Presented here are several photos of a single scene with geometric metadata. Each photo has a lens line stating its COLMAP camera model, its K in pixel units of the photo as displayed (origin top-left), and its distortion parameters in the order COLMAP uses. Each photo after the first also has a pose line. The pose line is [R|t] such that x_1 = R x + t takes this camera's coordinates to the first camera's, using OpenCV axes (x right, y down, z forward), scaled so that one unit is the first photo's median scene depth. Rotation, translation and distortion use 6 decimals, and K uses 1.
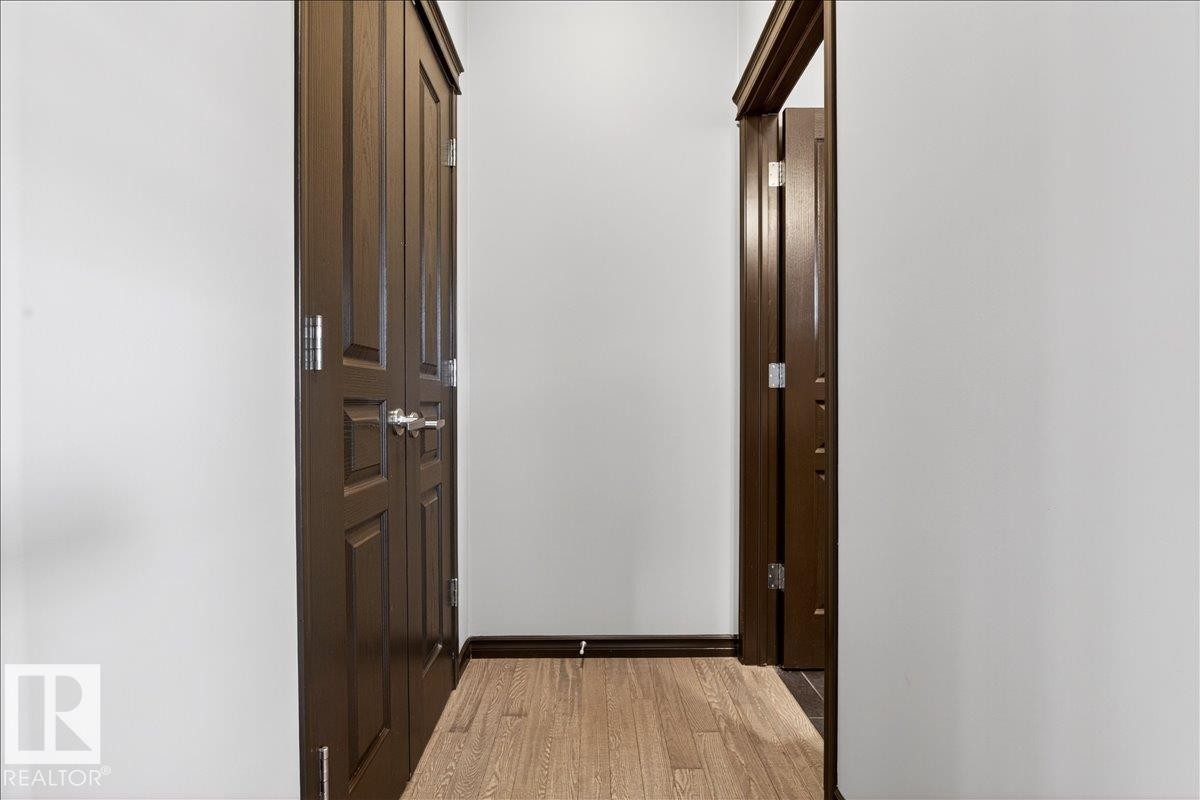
lens RADIAL K [[551.6, 0, 594.4], [0, 551.6, 404.3], [0, 0, 1]] dist [-0.011783, -0.000716]
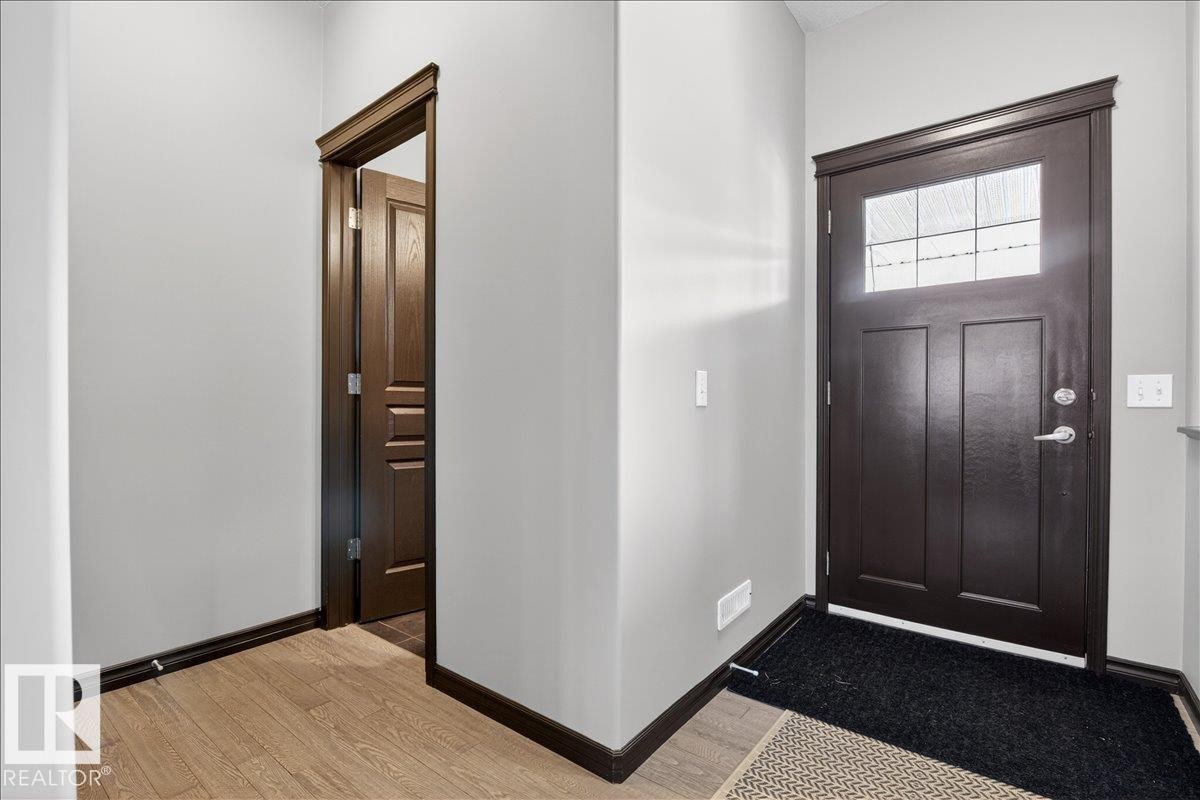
lens RADIAL K [[551.6, 0, 596.7], [0, 551.6, 403.2], [0, 0, 1]] dist [-0.011783, -0.000716]
pose [[0.622675, 0.005028, 0.782464, -0.291521], [0.001602, 0.999969, -0.007701, 0.000690], [-0.782479, 0.006049, 0.622648, -0.178966]]
